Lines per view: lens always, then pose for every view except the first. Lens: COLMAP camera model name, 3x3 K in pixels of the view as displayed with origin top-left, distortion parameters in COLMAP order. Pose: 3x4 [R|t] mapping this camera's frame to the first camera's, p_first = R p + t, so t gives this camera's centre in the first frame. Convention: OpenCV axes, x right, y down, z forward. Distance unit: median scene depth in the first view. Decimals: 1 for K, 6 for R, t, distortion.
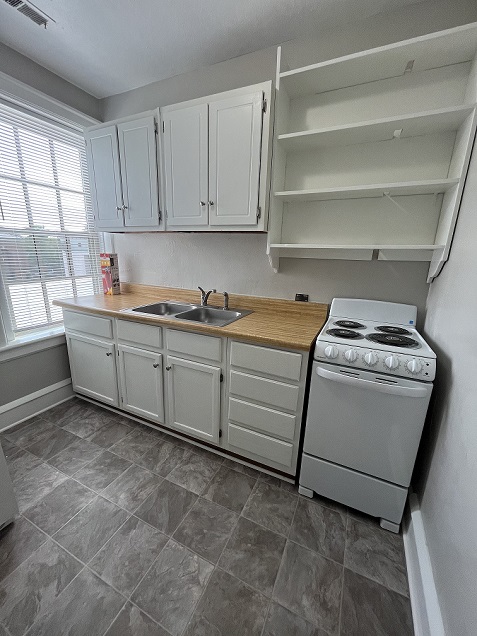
lens RADIAL K [[257.1, 0, 238.5], [0, 257.1, 318.0], [0, 0, 1]] dist [-0.002240, -0.000283]
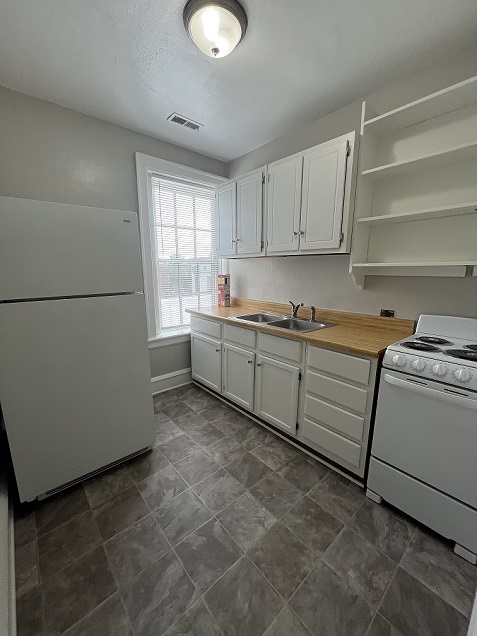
lens RADIAL K [[257.1, 0, 238.5], [0, 257.1, 318.0], [0, 0, 1]] dist [-0.002240, -0.000283]
pose [[0.917315, 0.048323, -0.395219, 0.121013], [-0.077574, 0.995277, -0.058360, 0.052575], [0.390533, 0.084193, 0.916731, -0.204993]]
